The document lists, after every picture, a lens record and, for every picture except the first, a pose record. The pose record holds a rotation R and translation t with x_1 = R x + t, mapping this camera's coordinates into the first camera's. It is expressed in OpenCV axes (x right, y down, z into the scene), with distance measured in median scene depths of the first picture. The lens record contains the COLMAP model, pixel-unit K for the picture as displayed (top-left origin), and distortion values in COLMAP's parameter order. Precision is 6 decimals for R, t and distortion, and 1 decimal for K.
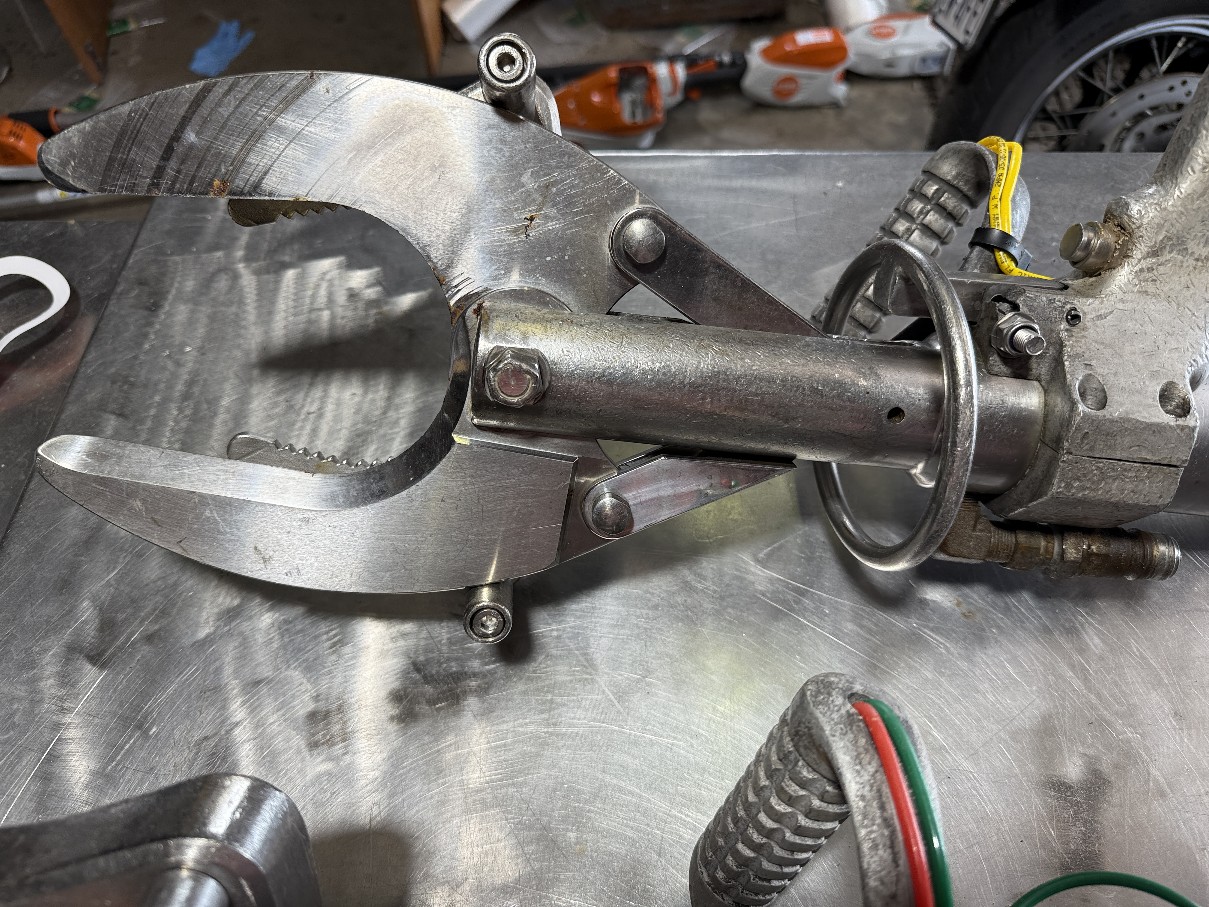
lens RADIAL K [[886.2, 0, 603.2], [0, 886.2, 462.3], [0, 0, 1]] dist [-0.017082, -0.004935]
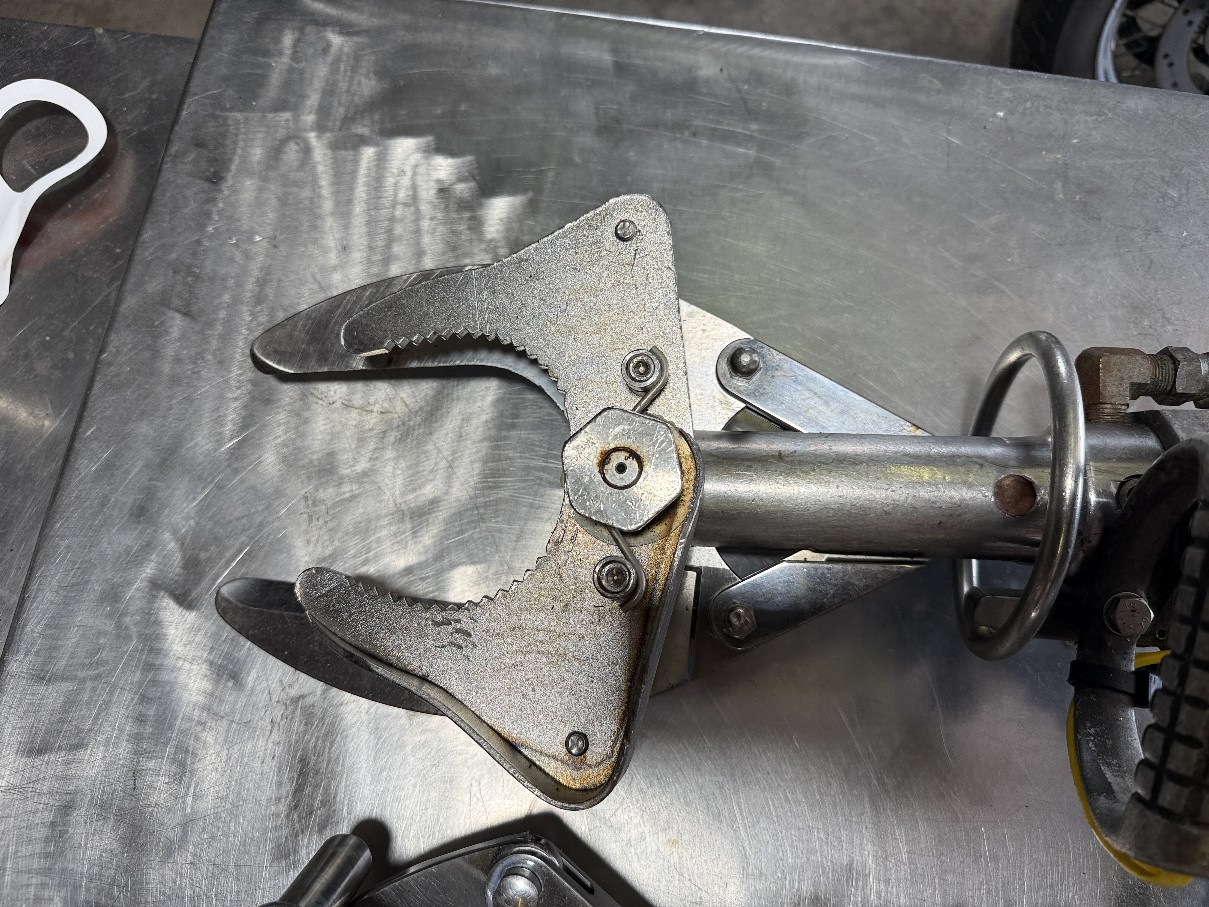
lens RADIAL K [[886.2, 0, 603.2], [0, 886.2, 462.3], [0, 0, 1]] dist [-0.017082, -0.004935]
pose [[0.993940, 0.102015, 0.040934, -0.140577], [-0.109135, 0.960323, 0.256652, -0.182681], [-0.013127, -0.259564, 0.965637, 0.077694]]
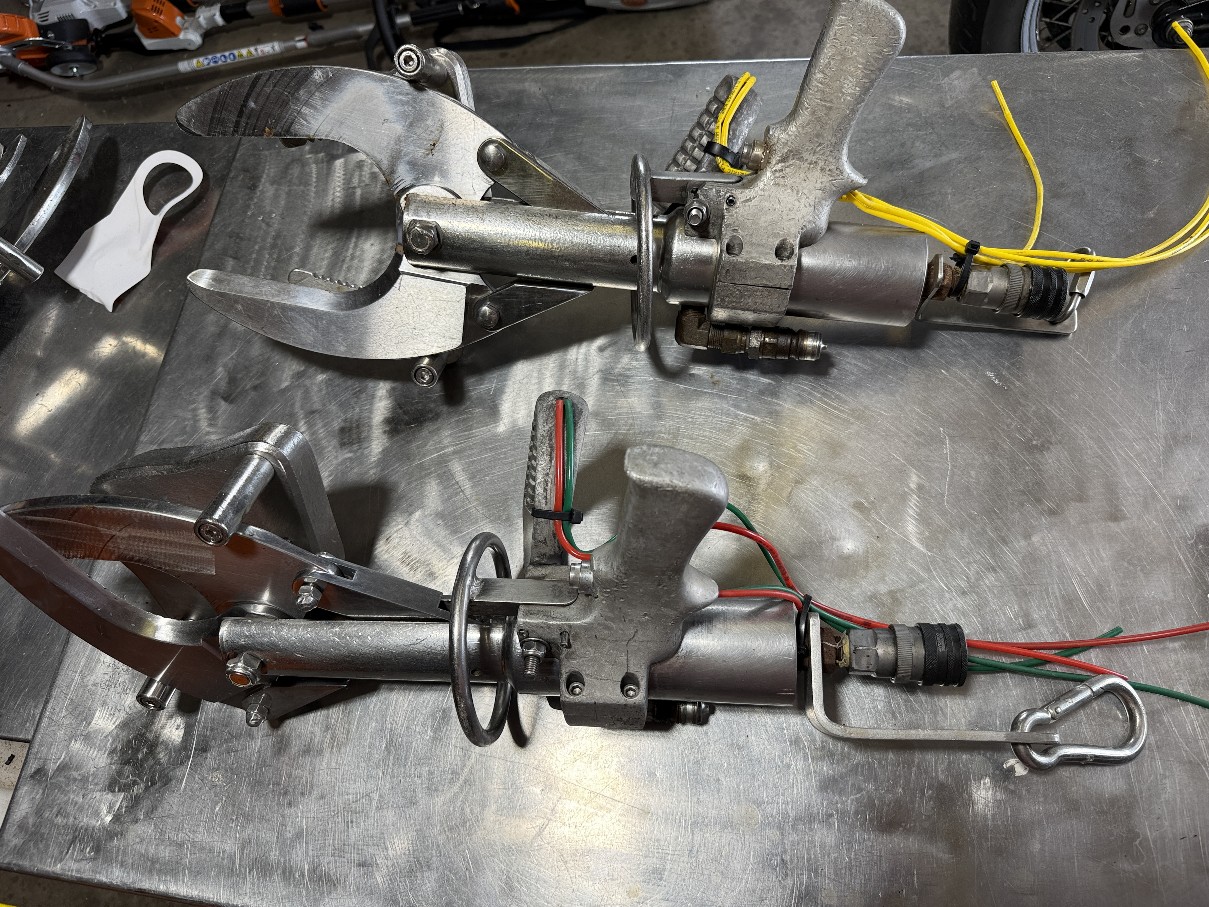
lens RADIAL K [[877.4, 0, 609.0], [0, 877.4, 452.5], [0, 0, 1]] dist [0.004368, -0.022559]
pose [[0.990345, 0.028949, -0.135565, 0.354810], [-0.006262, 0.986295, 0.164870, 0.028118], [0.138480, -0.162429, 0.976954, -0.529299]]
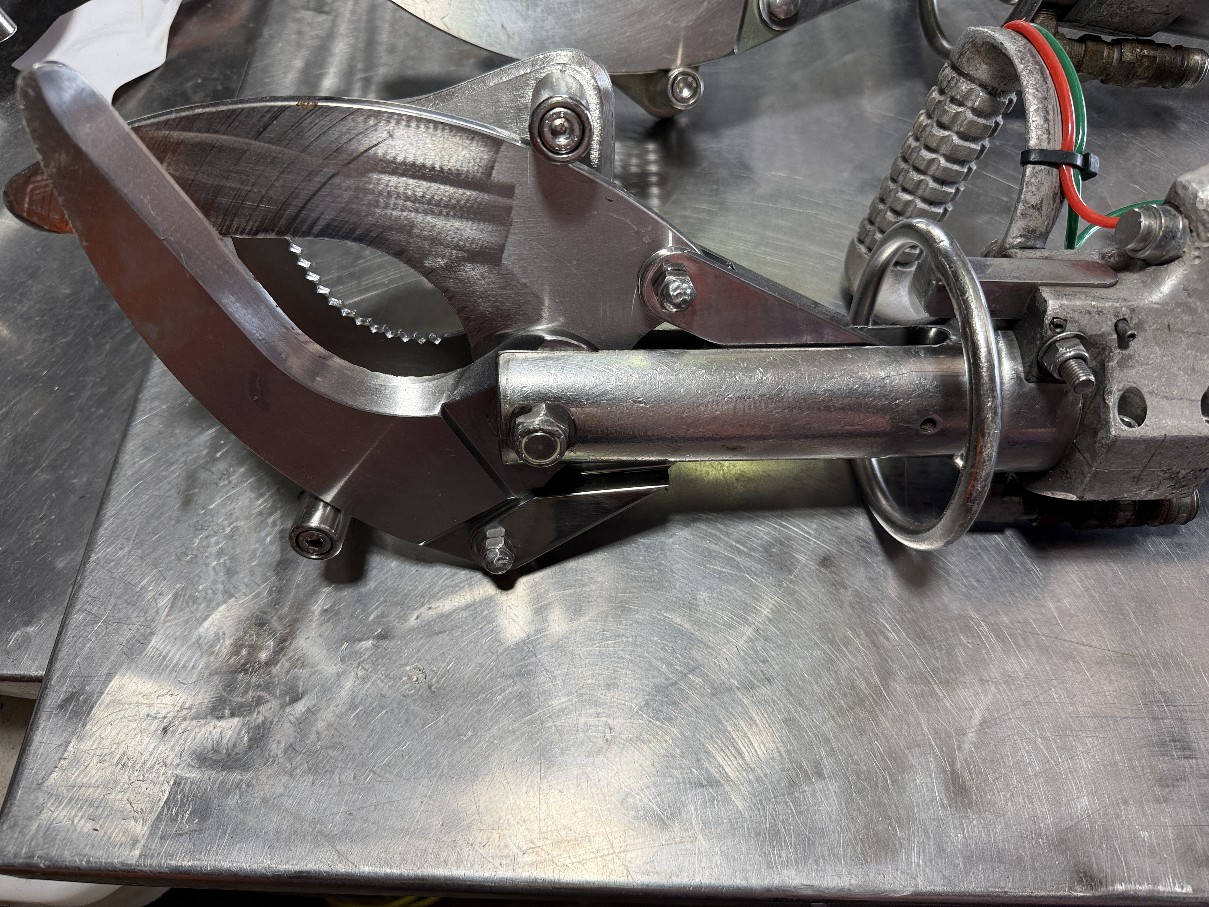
lens RADIAL K [[881.2, 0, 610.8], [0, 881.2, 457.7], [0, 0, 1]] dist [-0.011489, -0.012748]
pose [[0.999183, 0.003621, 0.040248, -0.206811], [-0.006564, 0.997294, 0.073225, 0.443752], [-0.039874, -0.073429, 0.996503, -0.214007]]
